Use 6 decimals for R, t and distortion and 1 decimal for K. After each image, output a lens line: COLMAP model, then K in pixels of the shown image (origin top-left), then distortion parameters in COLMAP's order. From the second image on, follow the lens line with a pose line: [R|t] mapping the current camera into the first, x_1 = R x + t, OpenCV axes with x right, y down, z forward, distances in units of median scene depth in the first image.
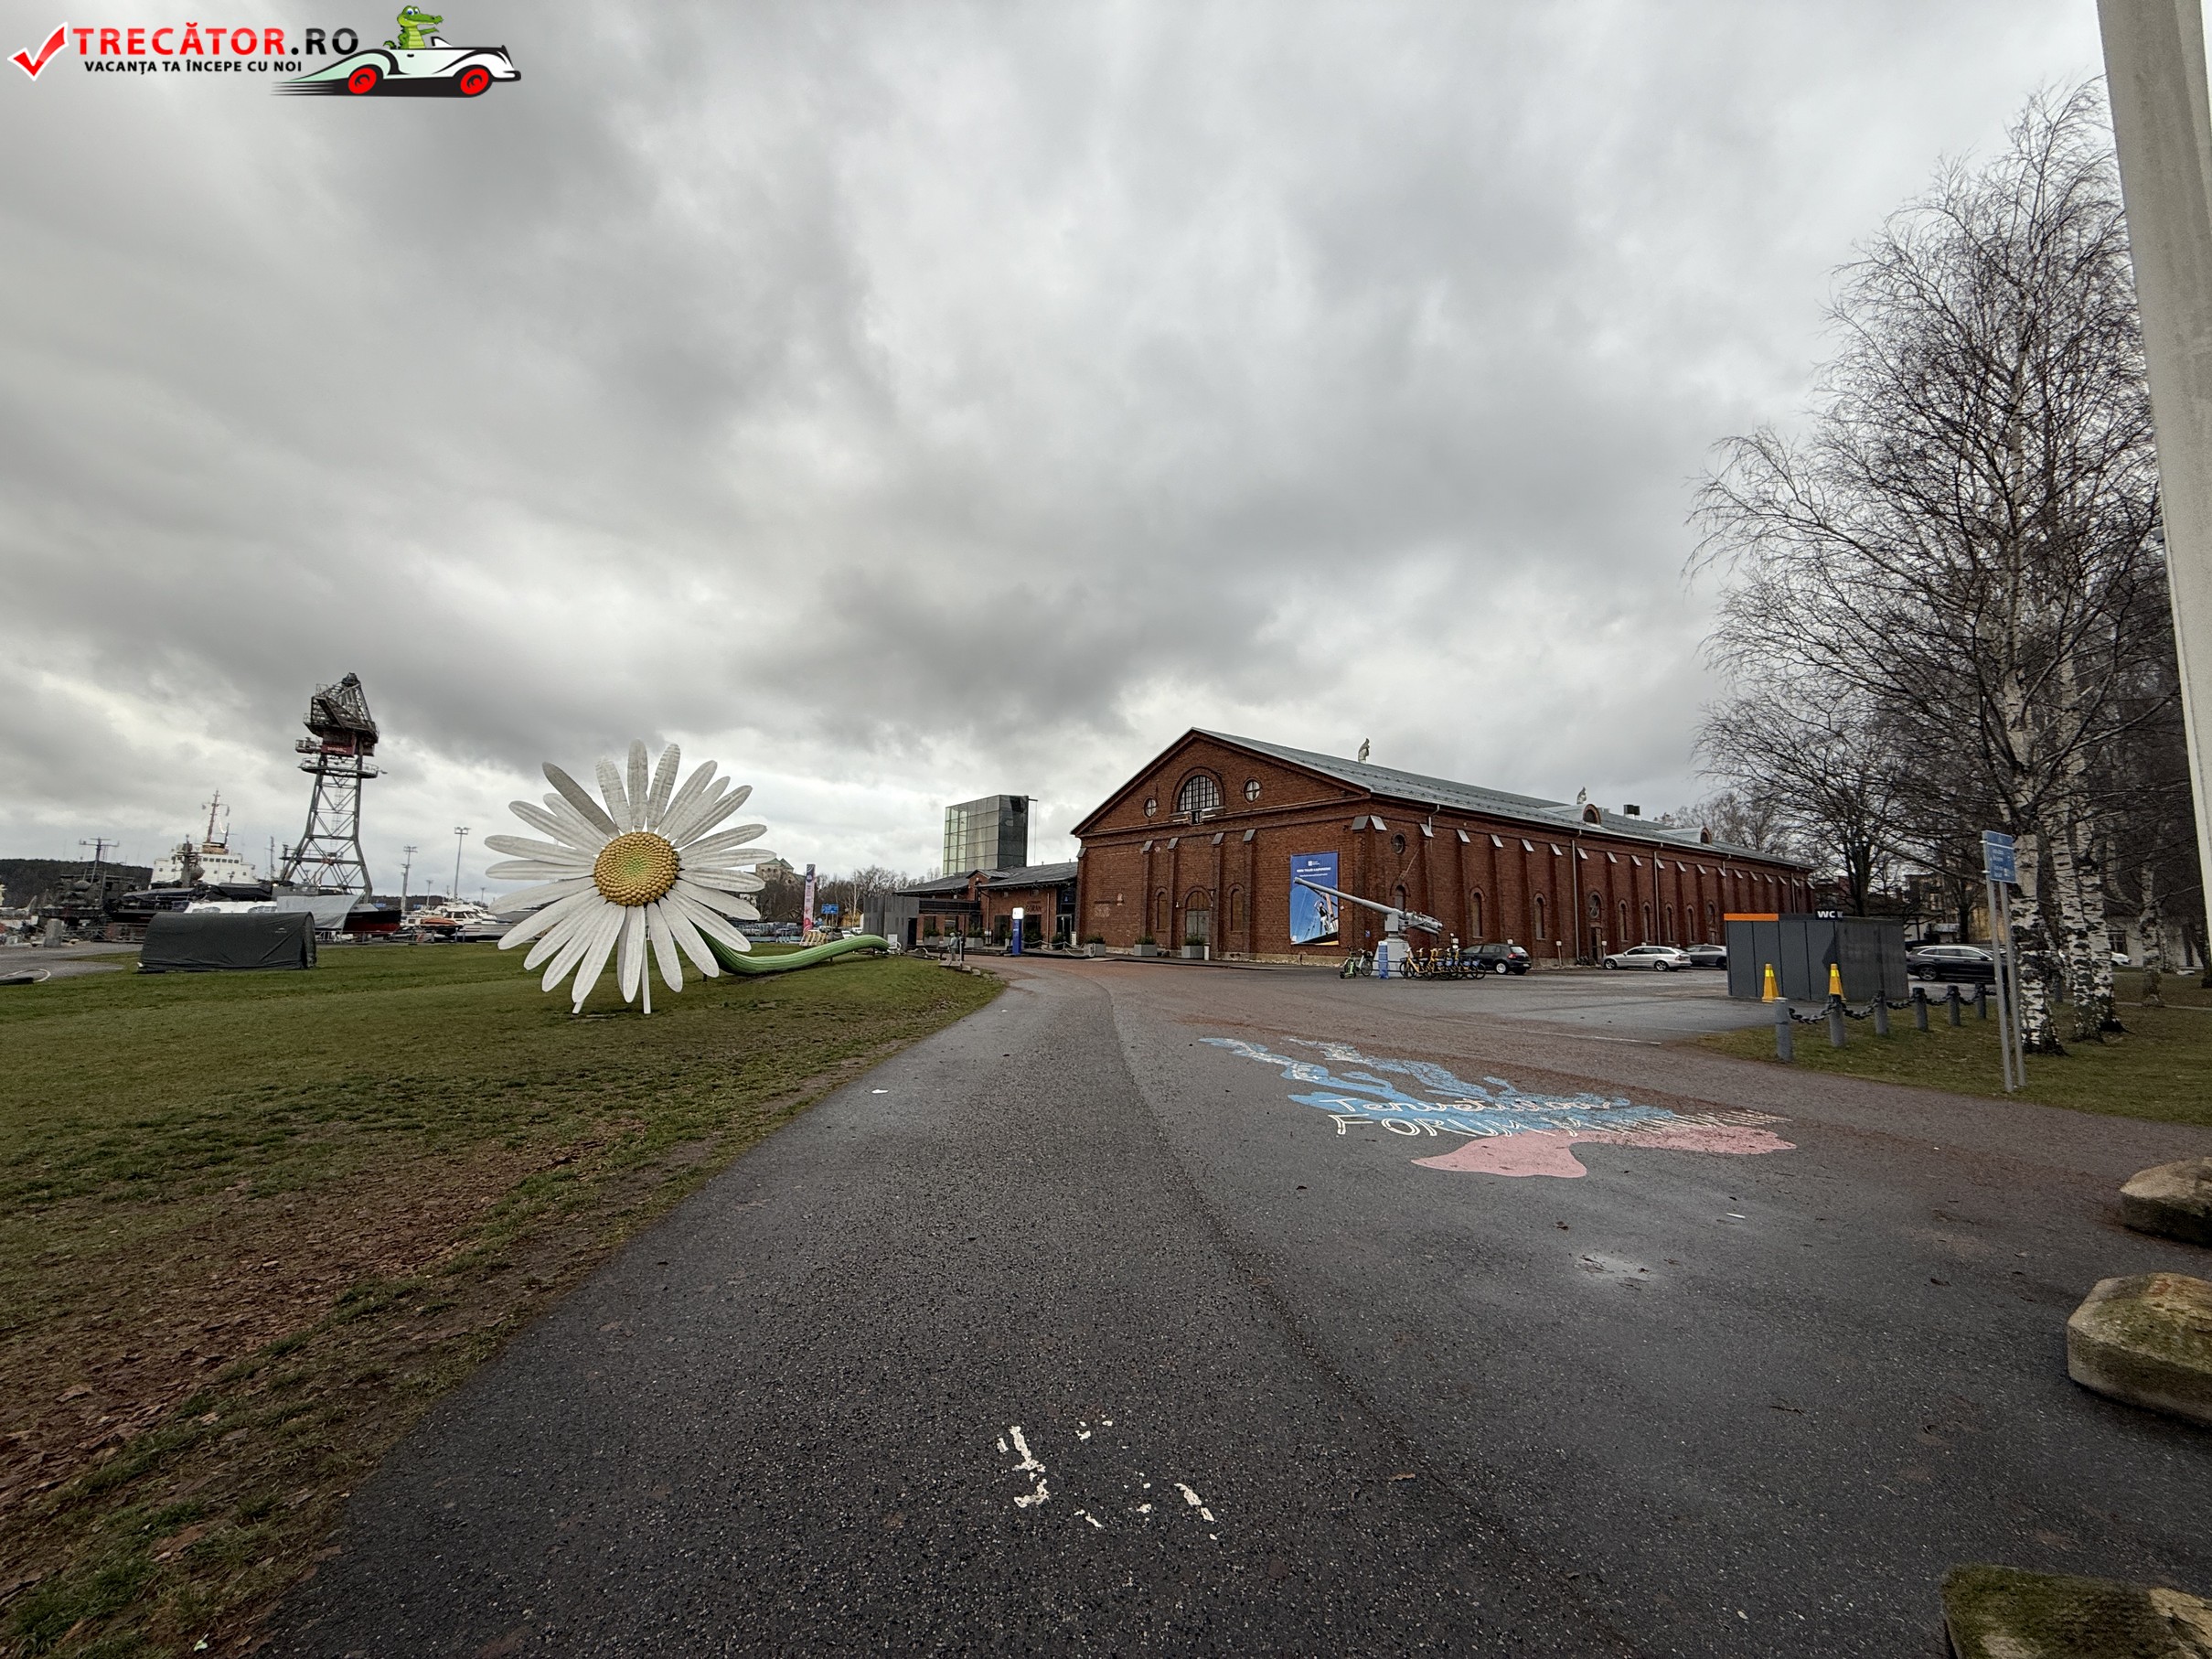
lens RADIAL K [[881.7, 0, 1104.1], [0, 881.7, 826.8], [0, 0, 1]] dist [-0.002040, -0.000246]
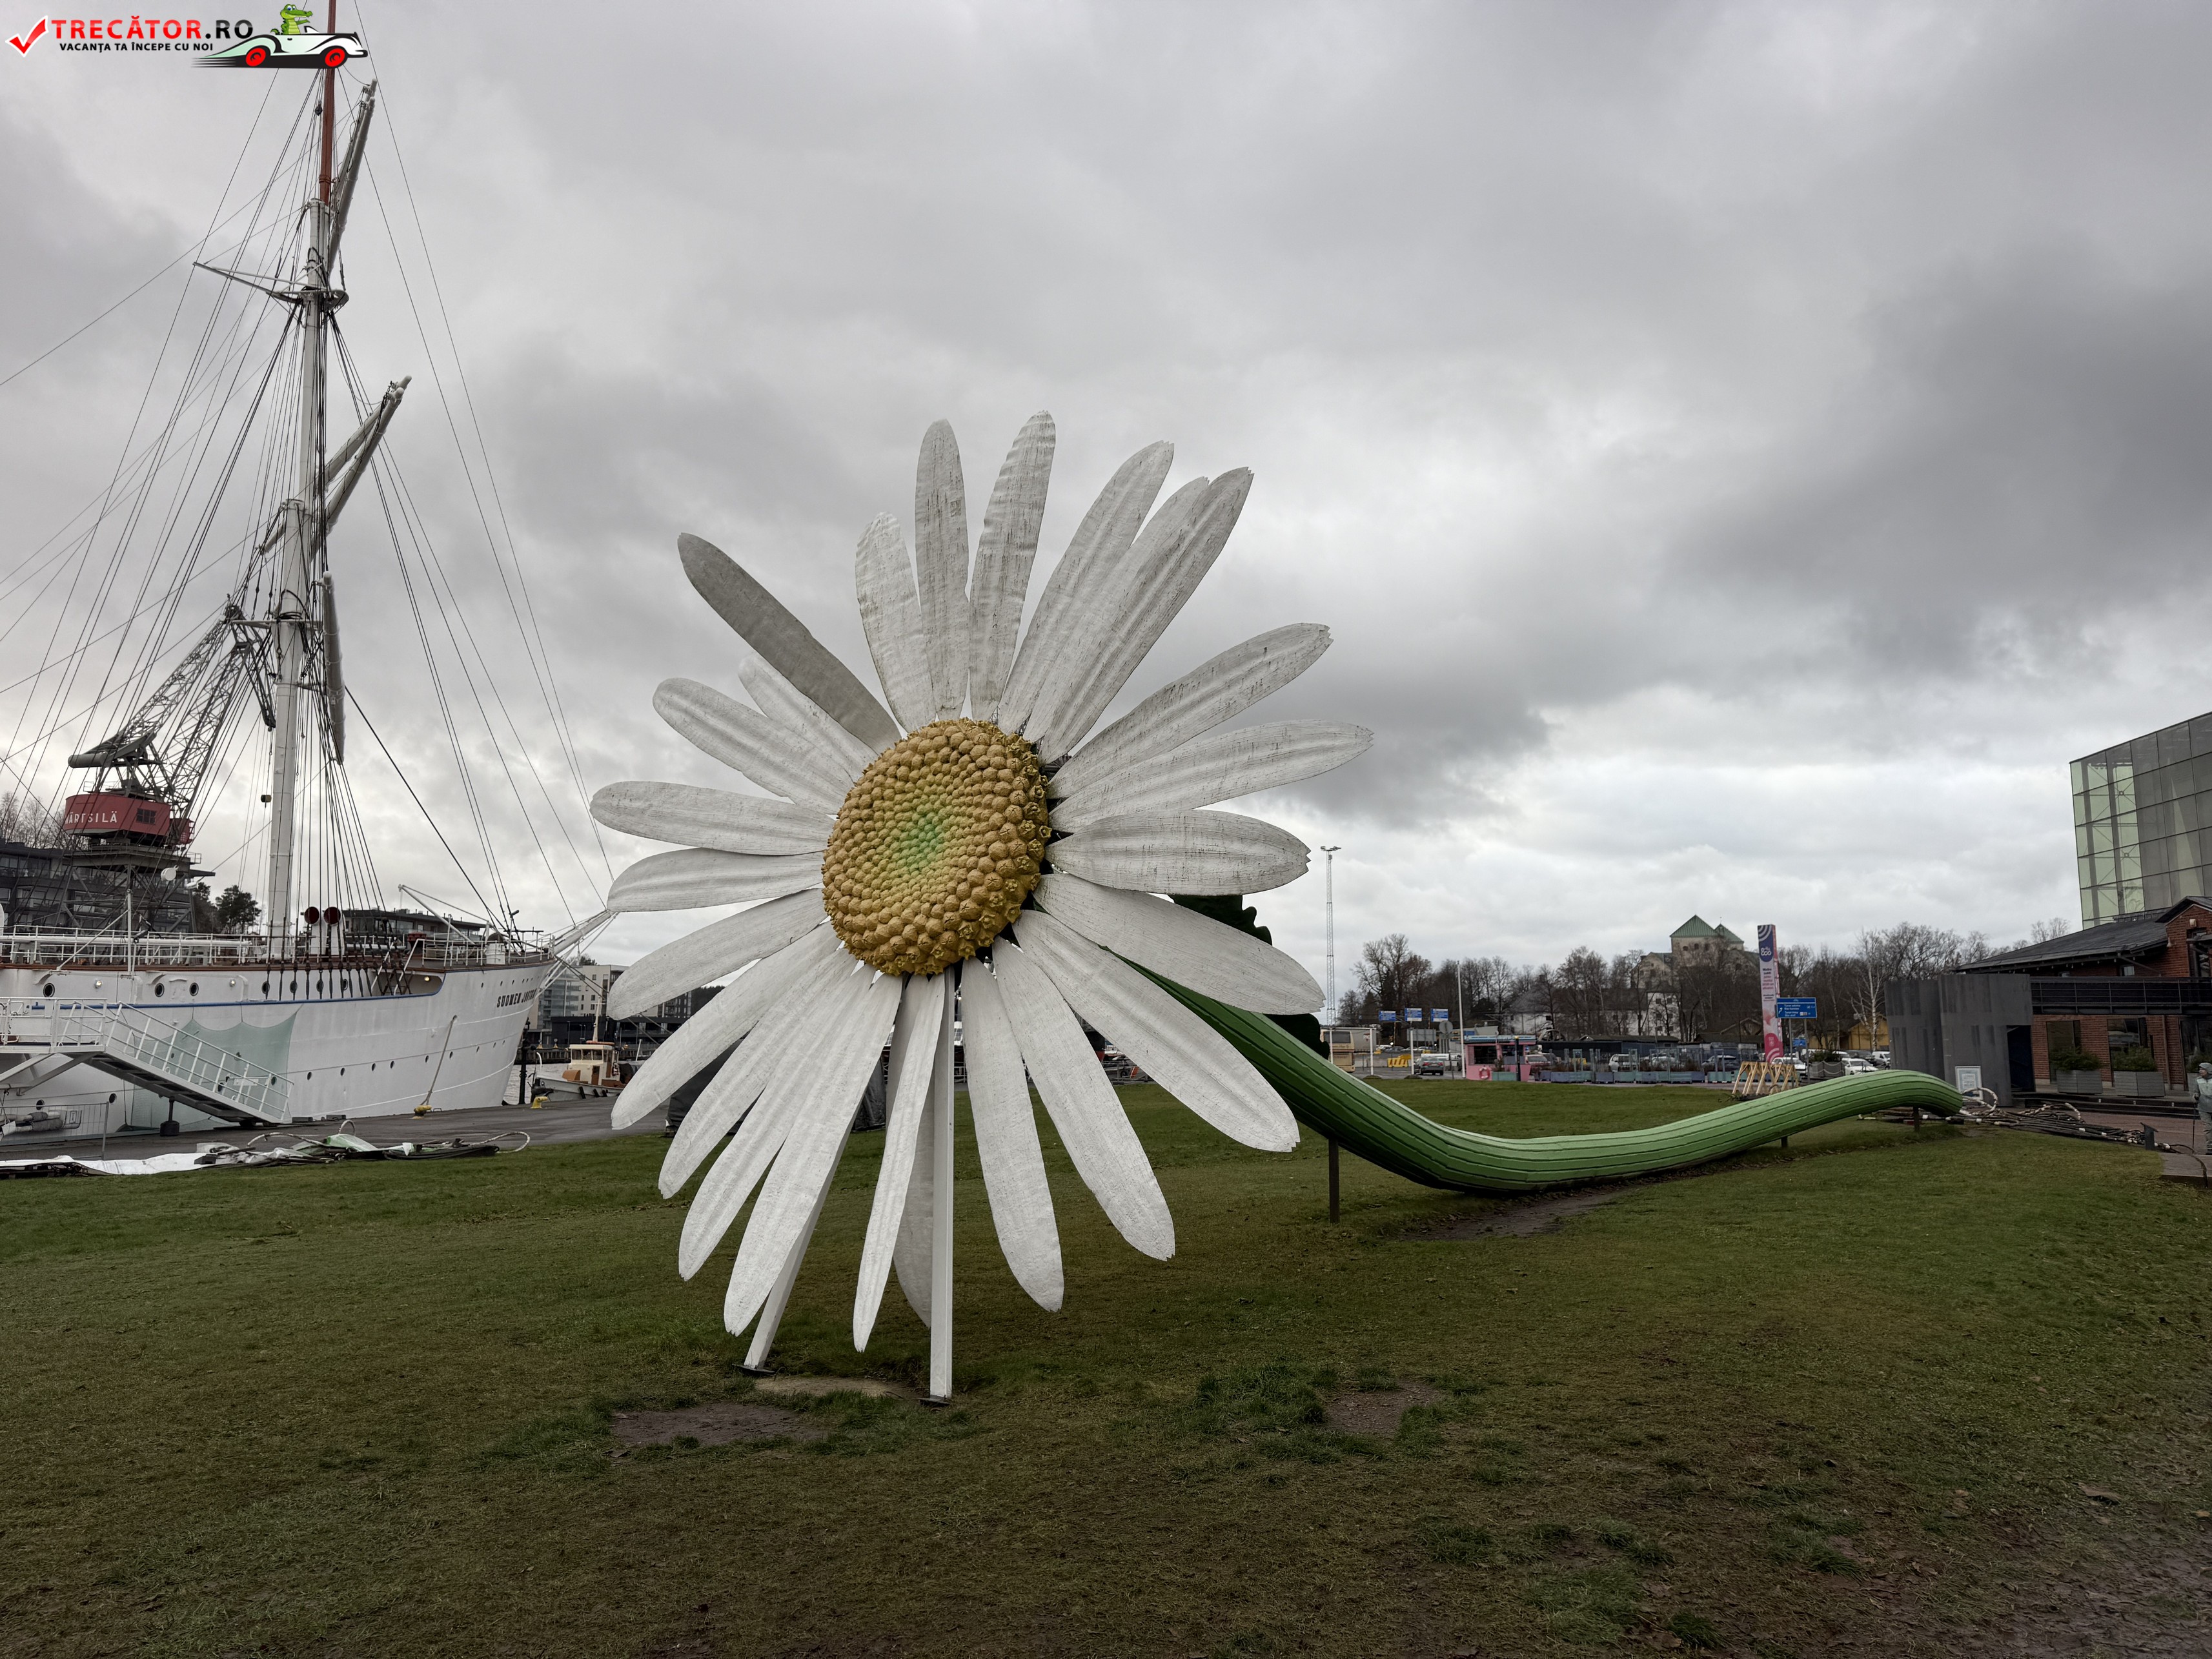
lens RADIAL K [[1560.9, 0, 1081.9], [0, 1560.9, 806.9], [0, 0, 1]] dist [0.059354, -0.061404]
pose [[0.739447, -0.116989, -0.662972, -0.038022], [0.089433, 0.993127, -0.075499, 0.018509], [0.667248, -0.003464, 0.744828, 0.157049]]
